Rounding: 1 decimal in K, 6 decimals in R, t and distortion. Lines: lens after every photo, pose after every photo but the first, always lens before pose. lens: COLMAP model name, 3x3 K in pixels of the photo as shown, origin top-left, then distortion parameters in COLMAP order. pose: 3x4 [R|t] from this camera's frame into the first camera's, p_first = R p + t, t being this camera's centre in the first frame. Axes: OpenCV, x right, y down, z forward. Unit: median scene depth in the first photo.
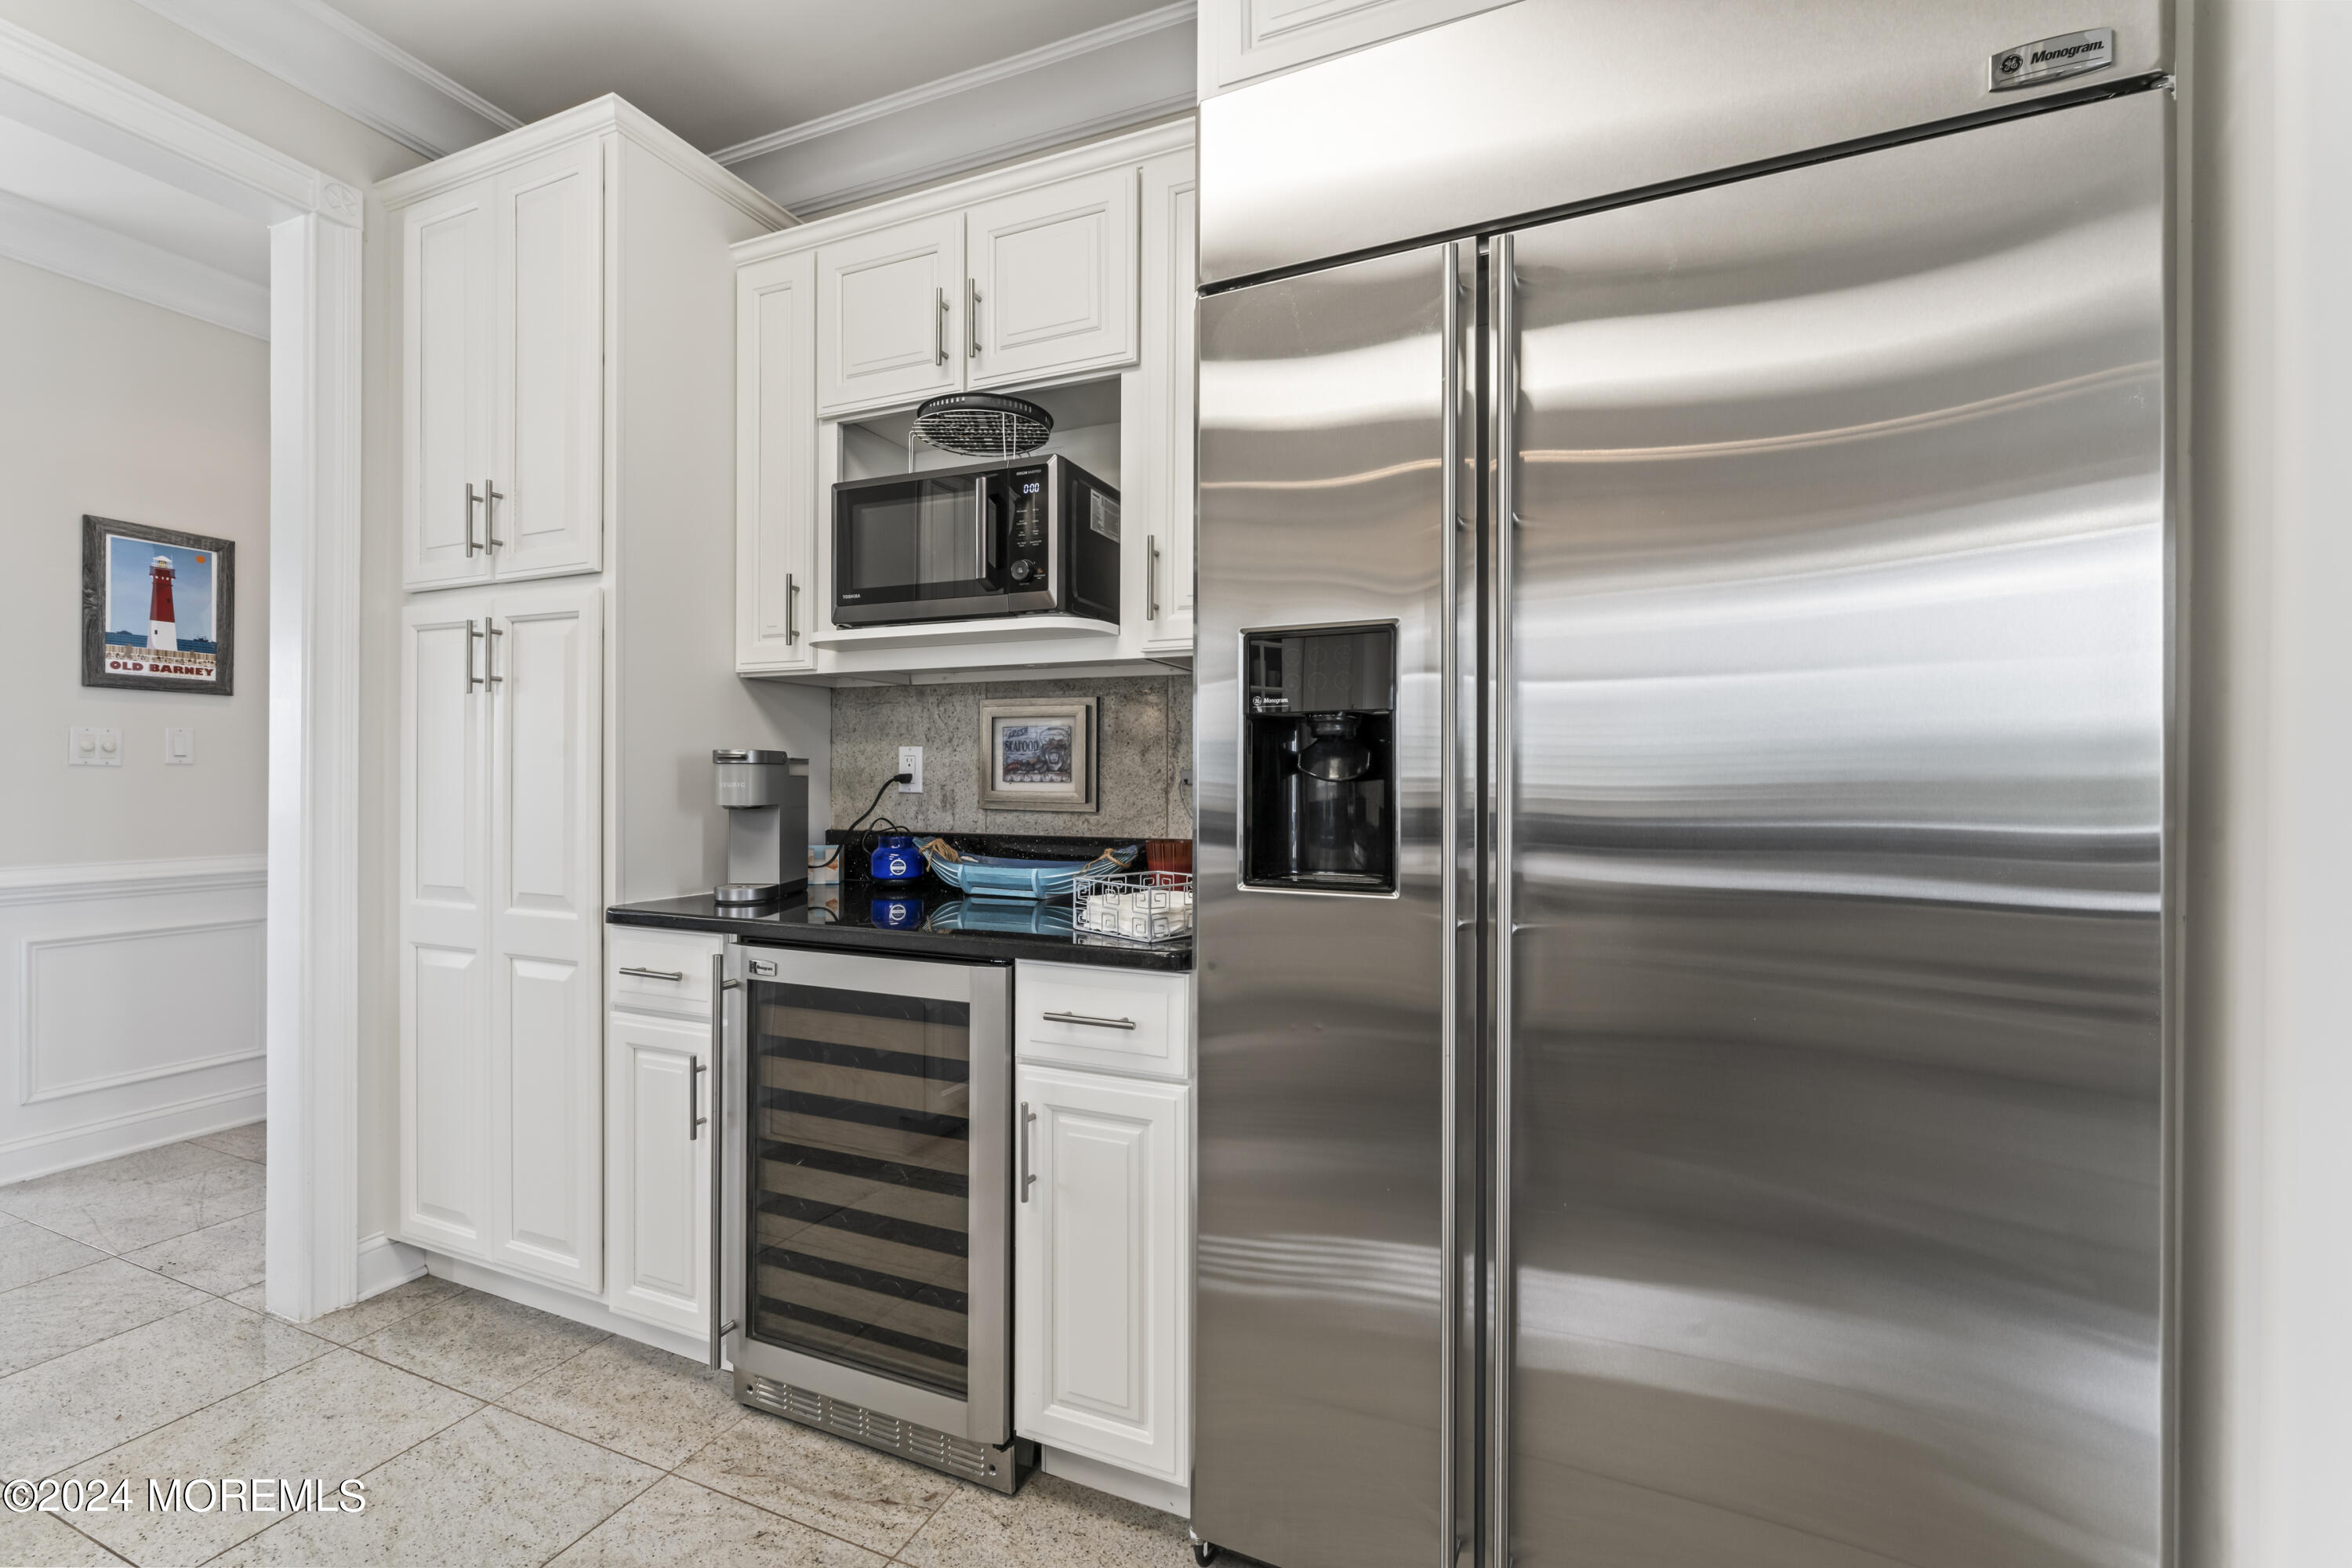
lens RADIAL K [[1020.5, 0, 1171.6], [0, 1020.5, 776.3], [0, 0, 1]] dist [-0.004705, -0.000276]
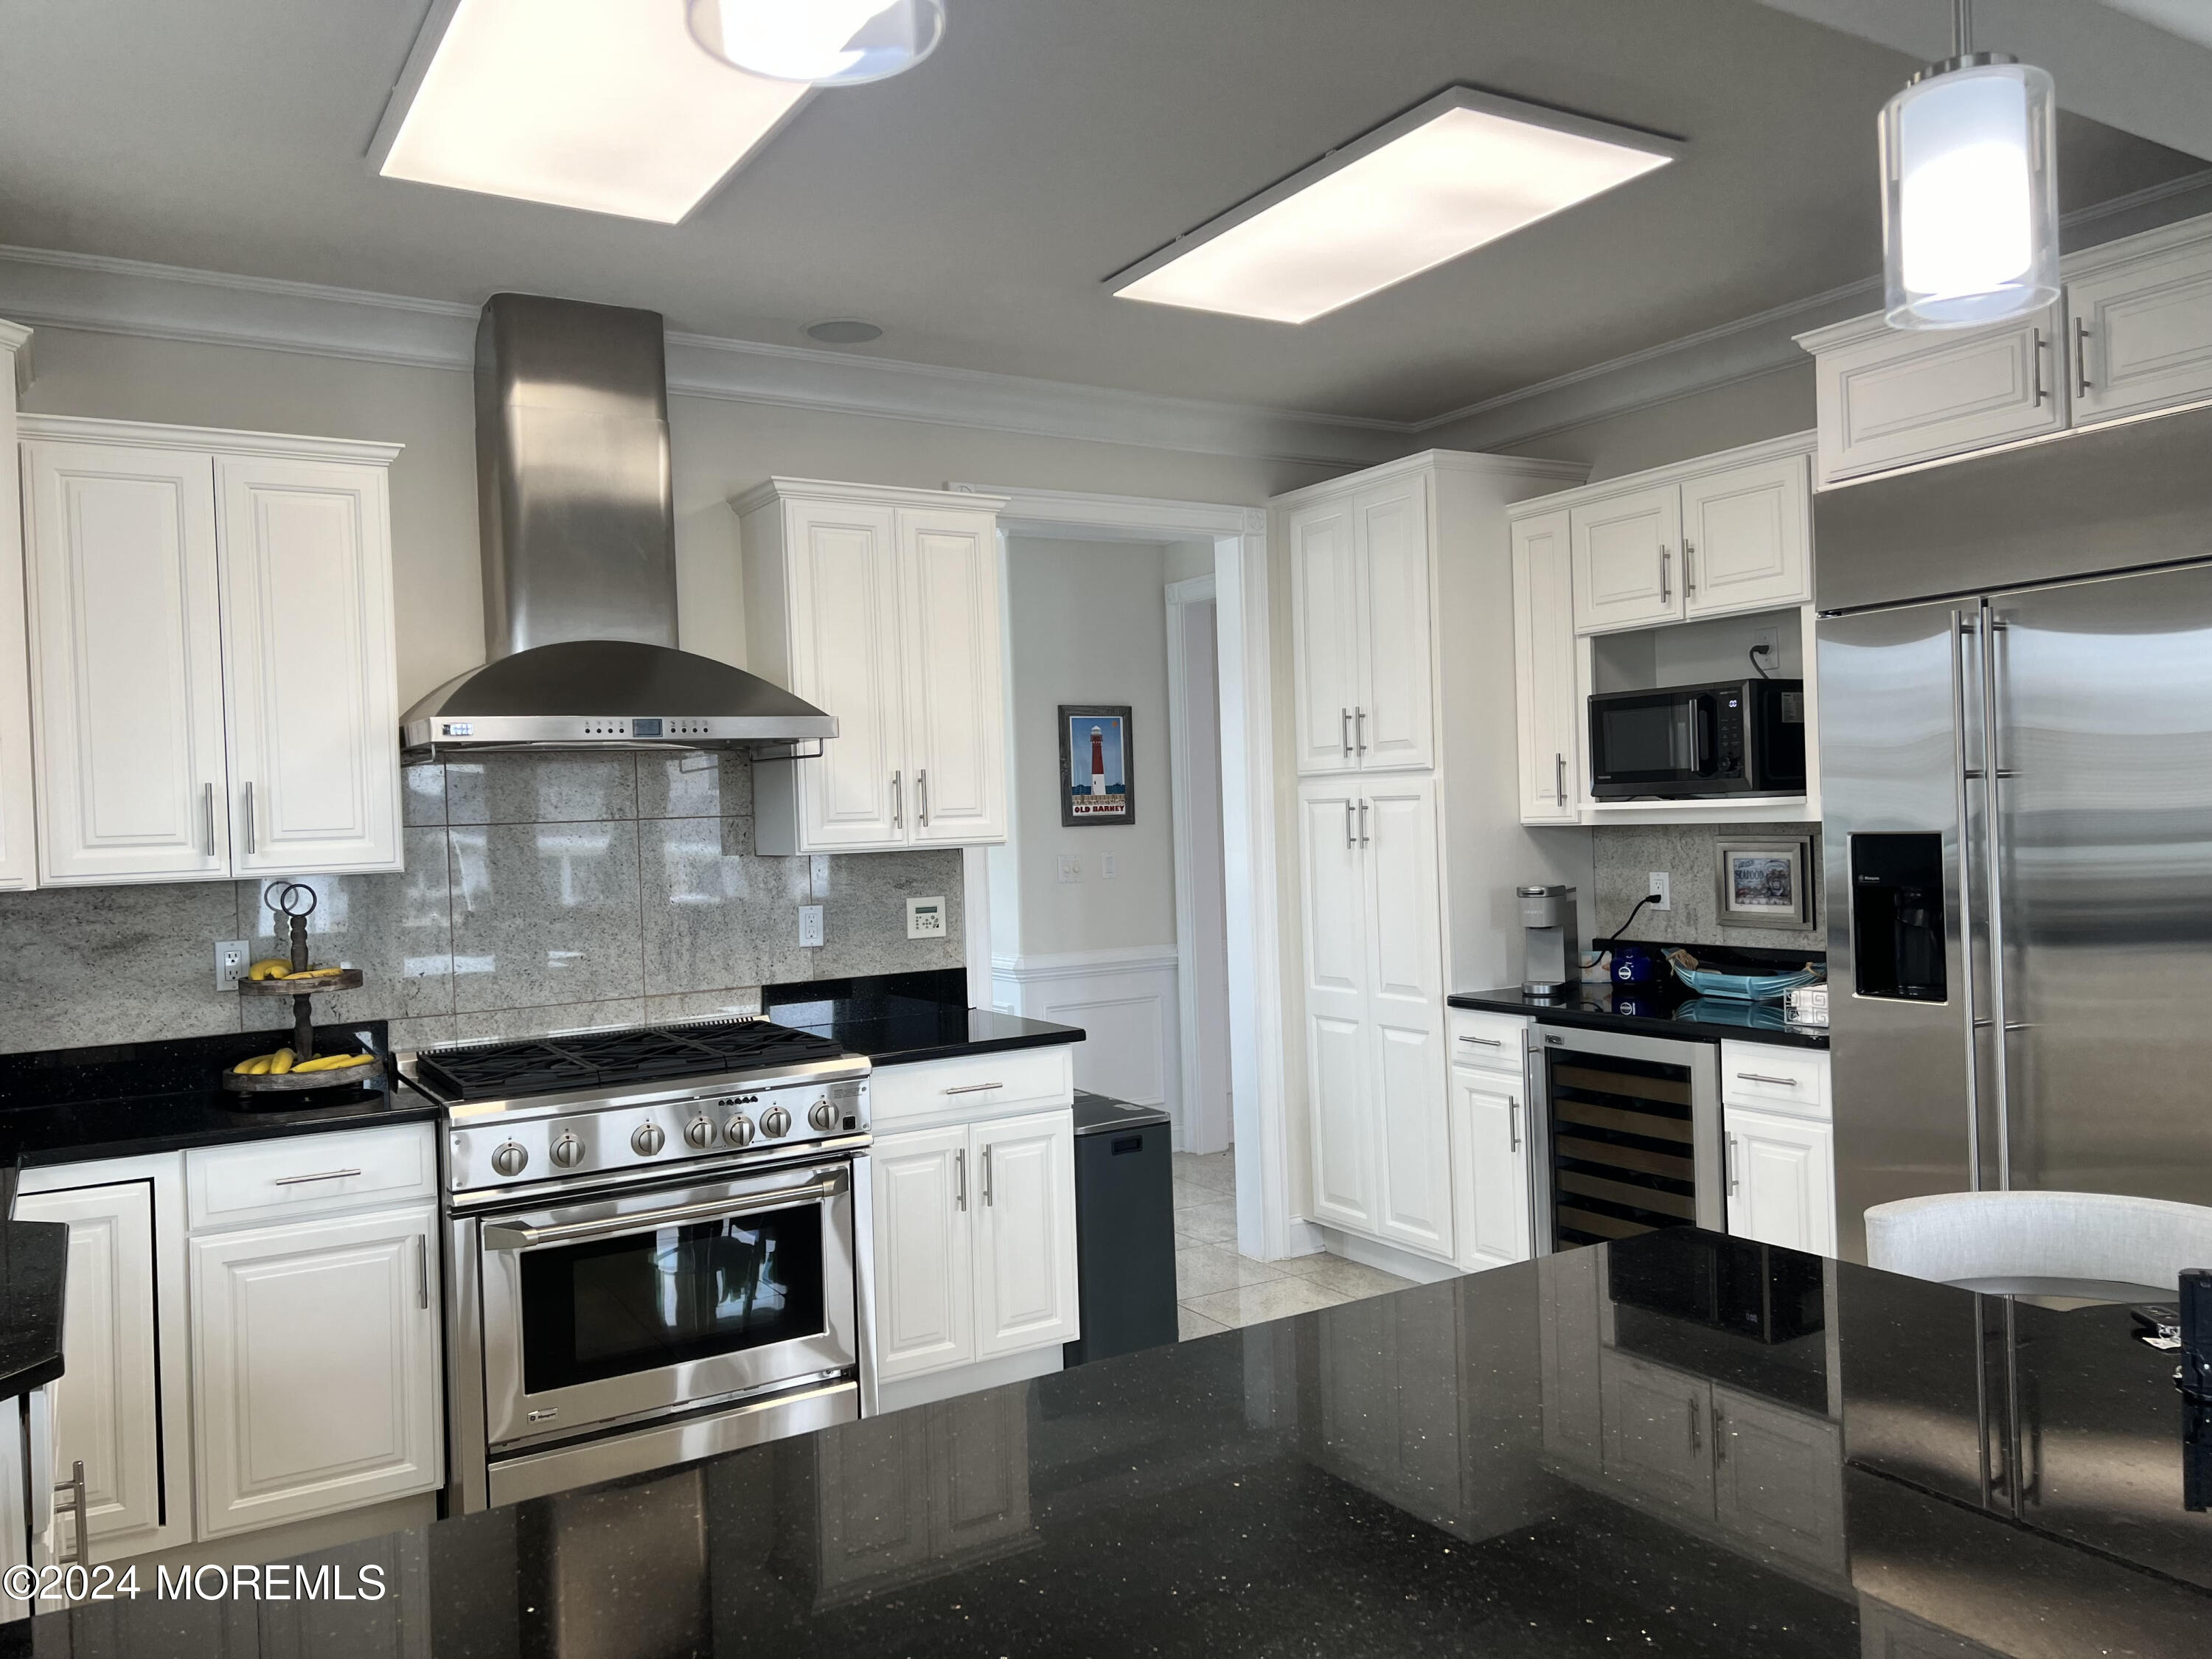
lens RADIAL K [[1660.9, 0, 1106.0], [0, 1660.9, 829.5], [0, 0, 1]] dist [0.076827, -0.089327]
pose [[0.820429, -0.027531, -0.571085, 0.405242], [0.040779, 0.999114, 0.010418, -0.149394], [0.570292, -0.031835, 0.820825, -1.194019]]
